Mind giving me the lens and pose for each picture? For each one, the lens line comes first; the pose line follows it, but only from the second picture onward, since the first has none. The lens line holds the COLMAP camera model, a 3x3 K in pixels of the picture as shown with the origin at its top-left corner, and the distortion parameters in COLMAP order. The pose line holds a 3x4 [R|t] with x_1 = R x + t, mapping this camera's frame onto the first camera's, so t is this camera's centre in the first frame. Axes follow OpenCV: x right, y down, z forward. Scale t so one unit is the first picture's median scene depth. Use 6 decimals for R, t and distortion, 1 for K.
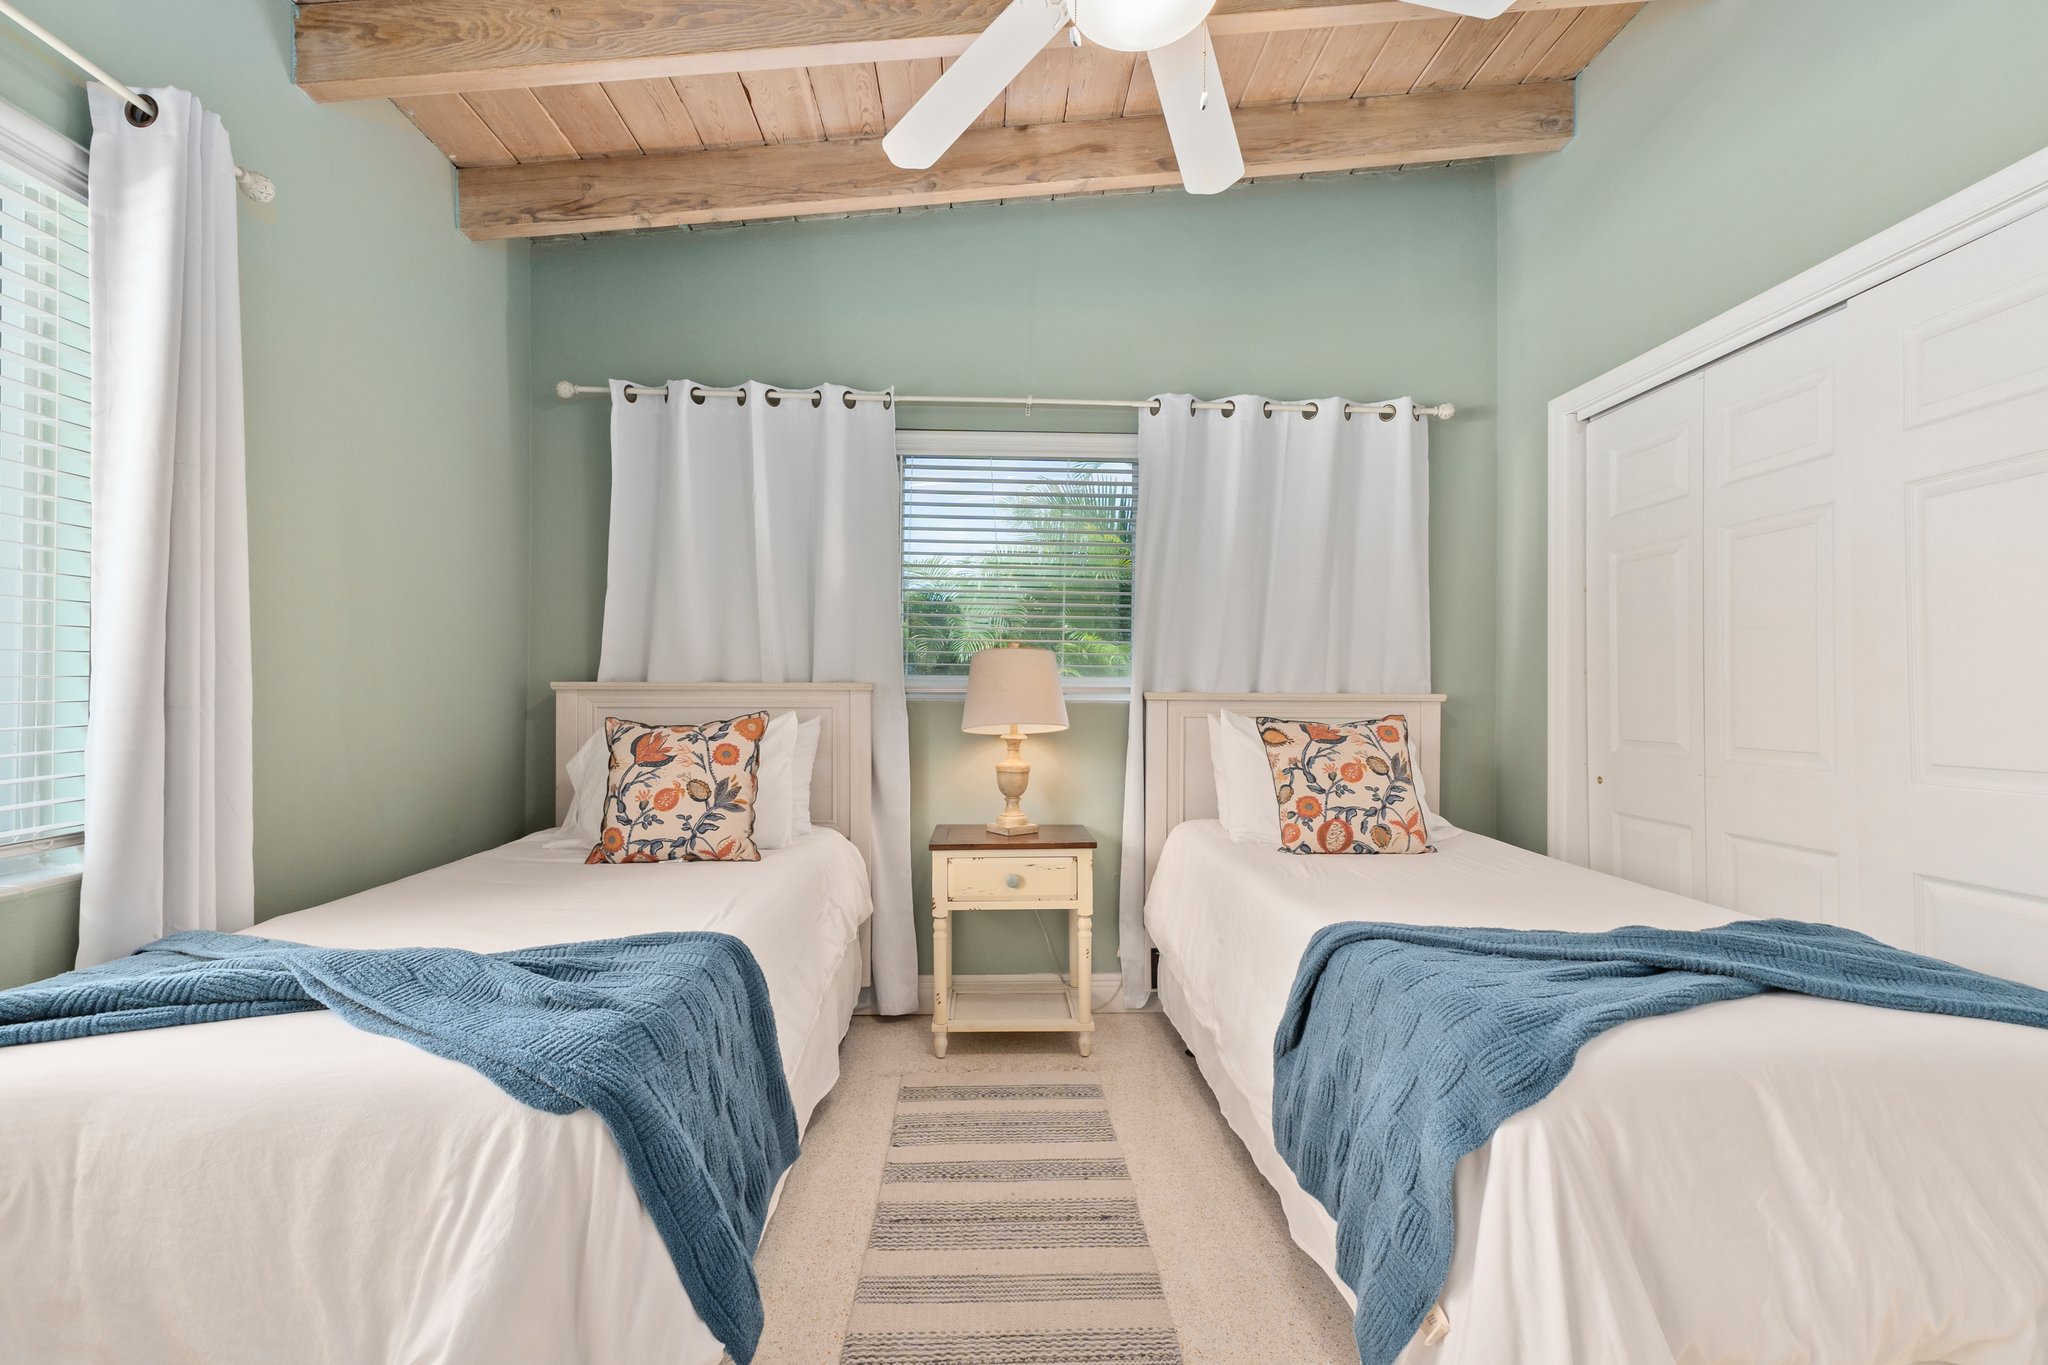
lens RADIAL K [[867.0, 0, 1020.1], [0, 867.0, 691.1], [0, 0, 1]] dist [0.001167, 0.000463]
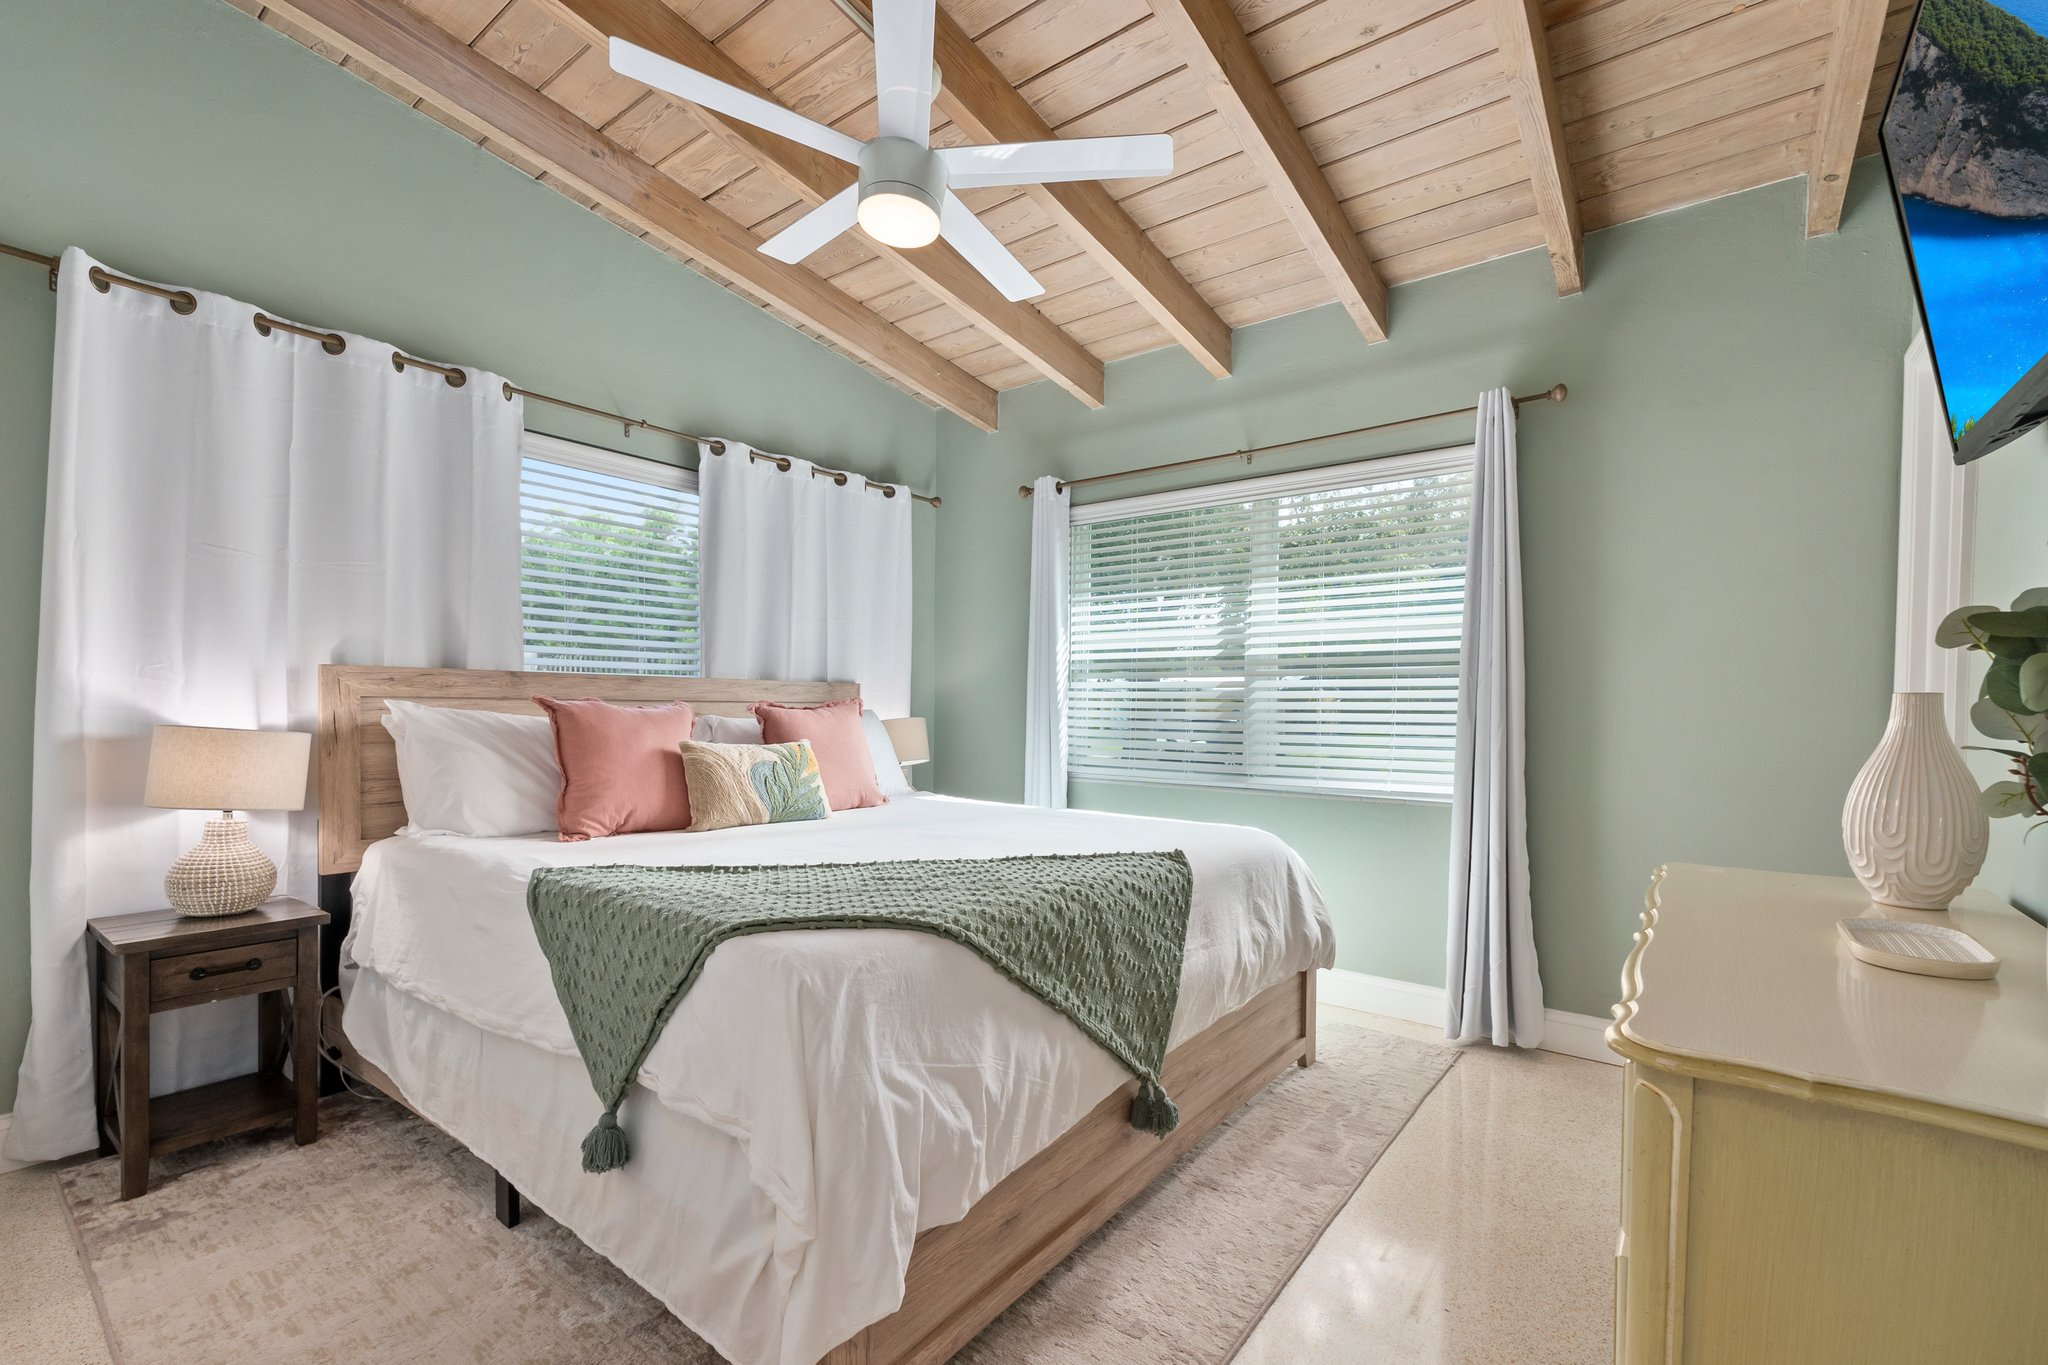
lens RADIAL K [[867.0, 0, 1020.1], [0, 867.0, 691.1], [0, 0, 1]] dist [0.001167, 0.000463]
pose [[0.651202, 0.004066, 0.758893, -0.531865], [0.001776, 0.999975, -0.006881, -0.001391], [-0.758902, 0.005829, 0.651179, -0.036919]]
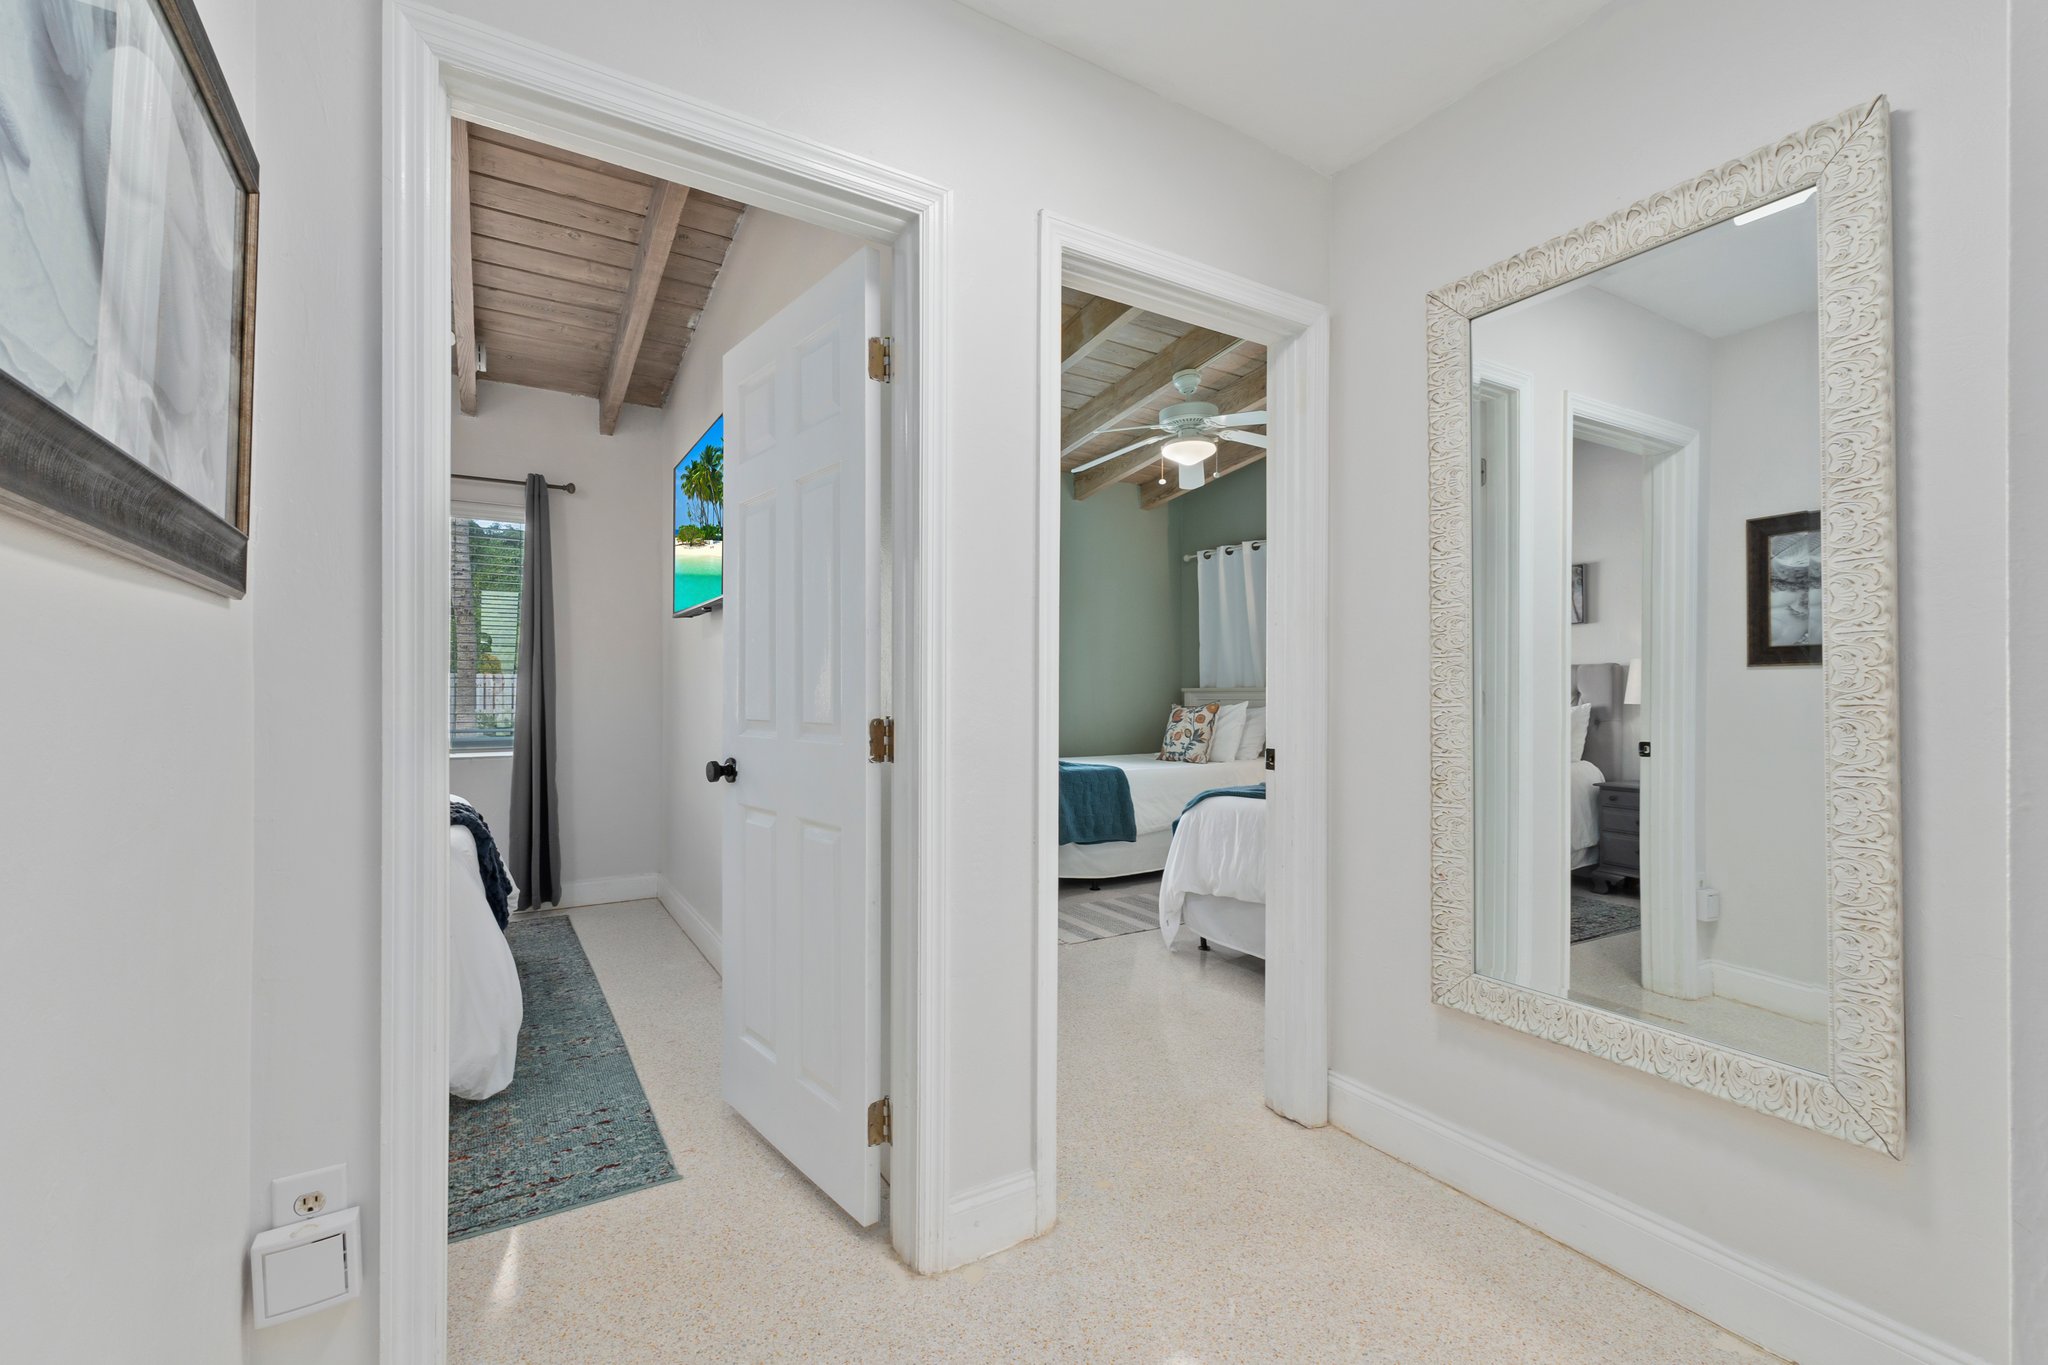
lens RADIAL K [[867.0, 0, 1020.1], [0, 867.0, 691.1], [0, 0, 1]] dist [0.001167, 0.000463]
pose [[0.478954, -0.009587, -0.877788, 1.436373], [0.008447, 0.999944, -0.006312, 0.008679], [0.877799, -0.004392, 0.479008, -0.530926]]
